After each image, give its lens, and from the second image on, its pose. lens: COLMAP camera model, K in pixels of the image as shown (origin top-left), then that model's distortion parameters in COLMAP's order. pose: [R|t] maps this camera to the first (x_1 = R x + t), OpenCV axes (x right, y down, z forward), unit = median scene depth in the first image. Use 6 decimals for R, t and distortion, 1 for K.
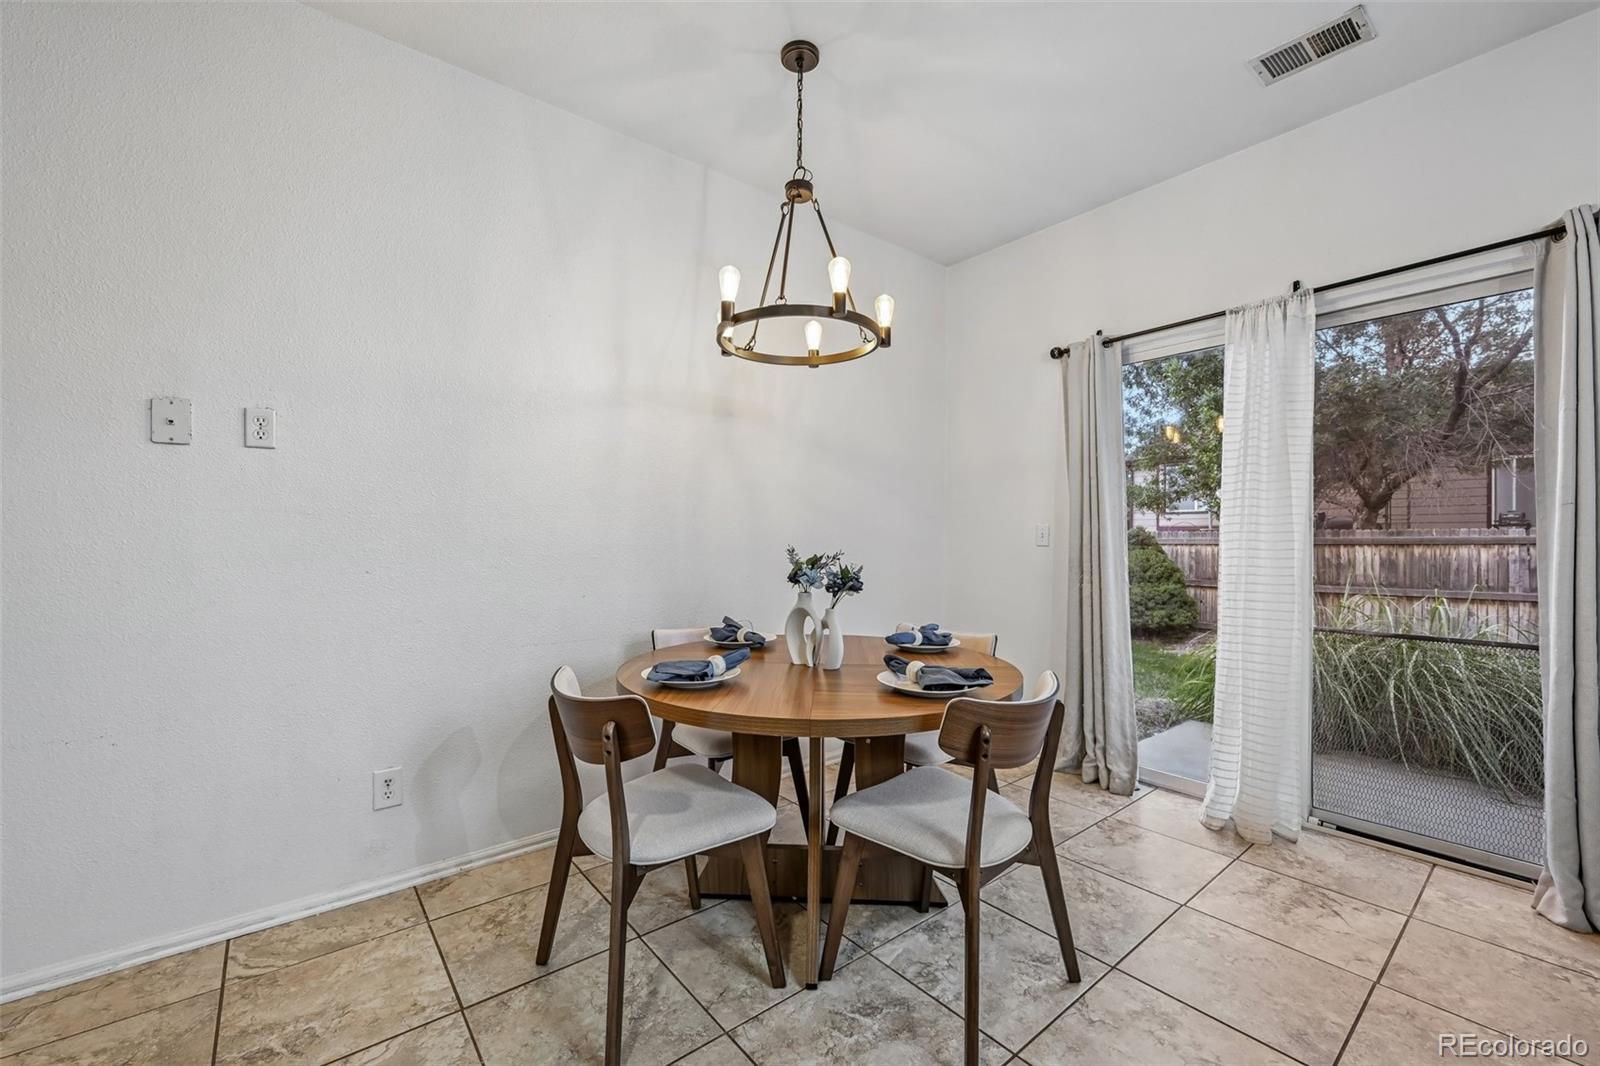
lens RADIAL K [[643.2, 0, 803.9], [0, 643.2, 533.3], [0, 0, 1]] dist [-0.011615, 0.001043]
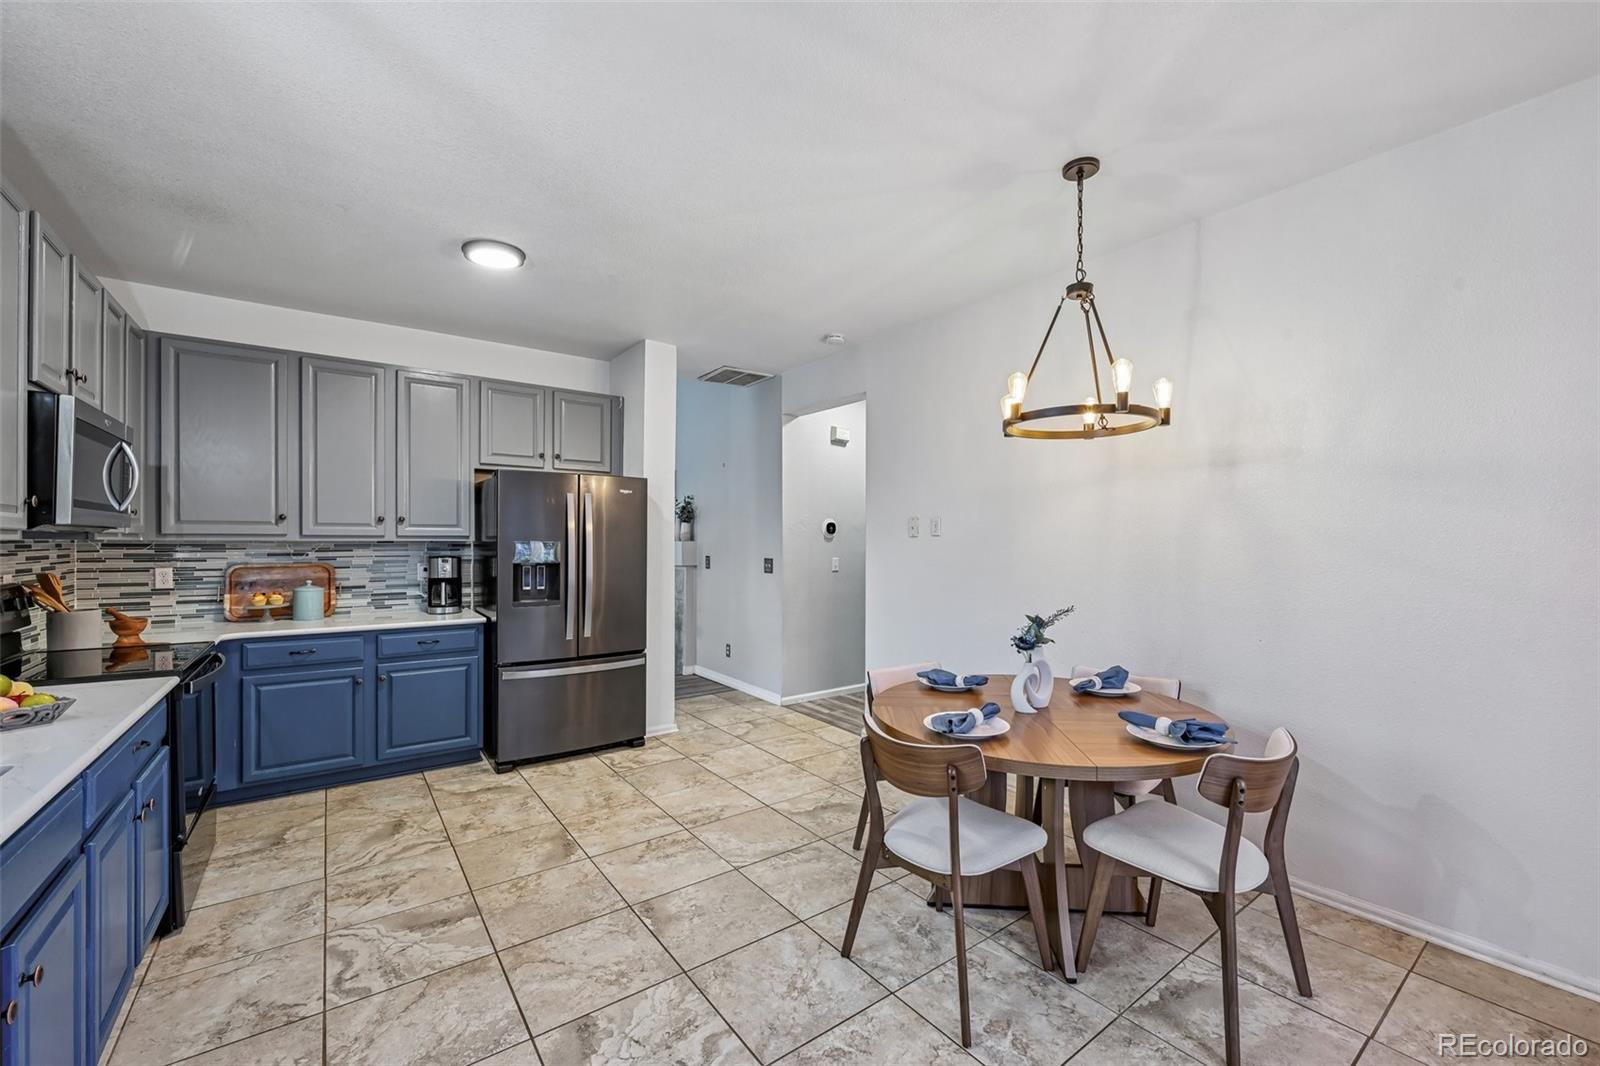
lens RADIAL K [[643.2, 0, 808.6], [0, 643.2, 537.0], [0, 0, 1]] dist [-0.011615, 0.001043]
pose [[-0.035584, -0.010666, -0.999310, 0.956514], [0.003924, 0.999934, -0.010812, -0.079048], [0.999359, -0.004306, -0.035540, 0.486868]]
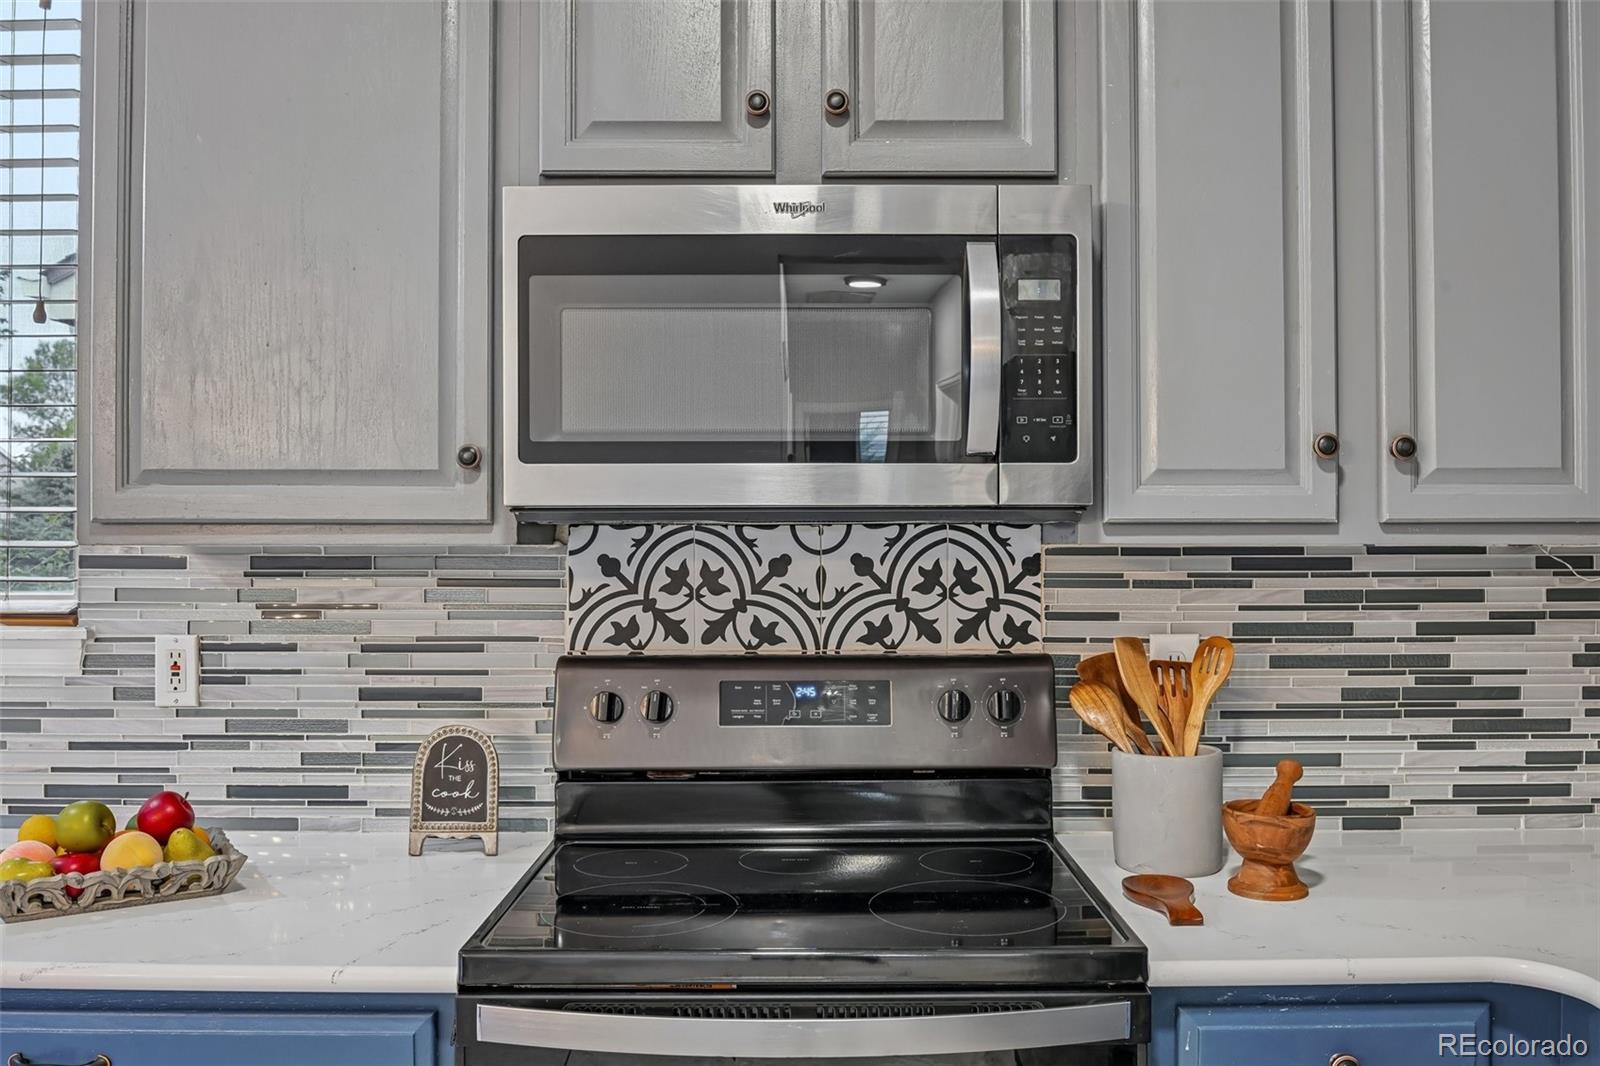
lens RADIAL K [[1310.9, 0, 813.5], [0, 1310.9, 540.7], [0, 0, 1]] dist [-0.042908, -0.000196]
pose [[-0.779899, -0.000634, 0.625905, -0.349951], [-0.005559, 0.999967, -0.005914, -0.087547], [-0.625880, -0.008092, -0.779877, -0.051243]]
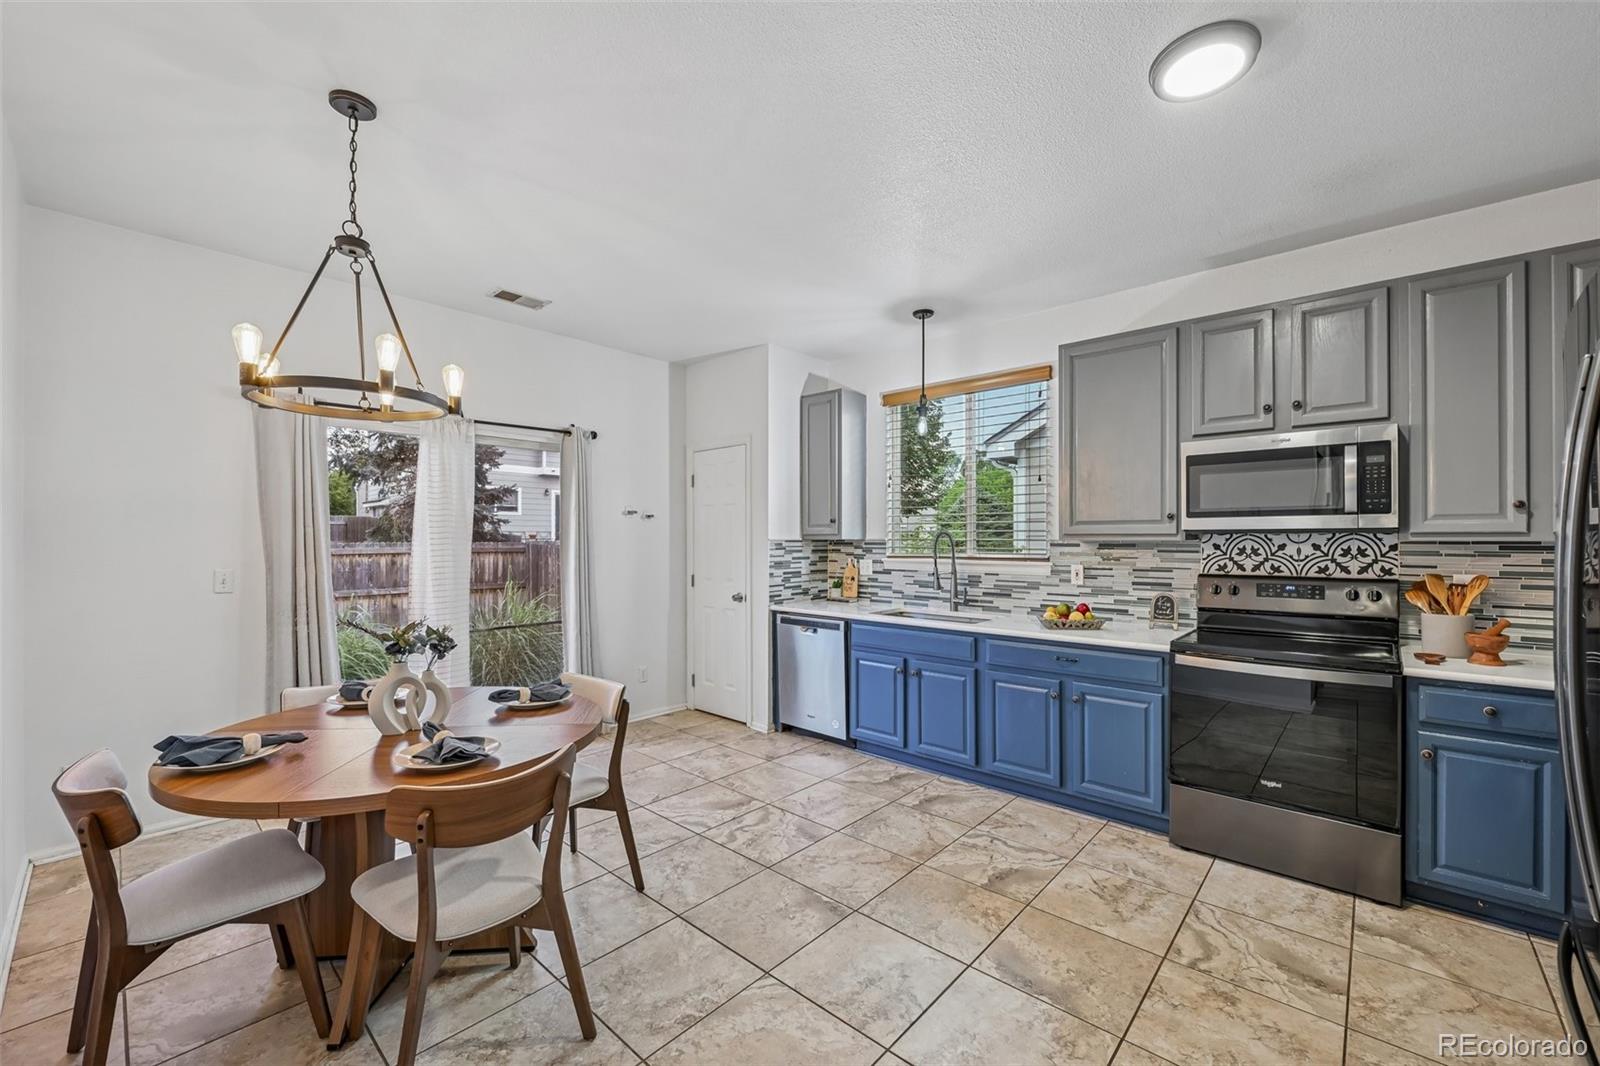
lens RADIAL K [[643.2, 0, 800.2], [0, 643.2, 541.2], [0, 0, 1]] dist [-0.011615, 0.001043]
pose [[-0.149096, -0.005618, 0.988807, -0.884869], [-0.005788, 0.999972, 0.004809, -0.088551], [-0.988806, -0.005006, -0.149125, 0.409522]]
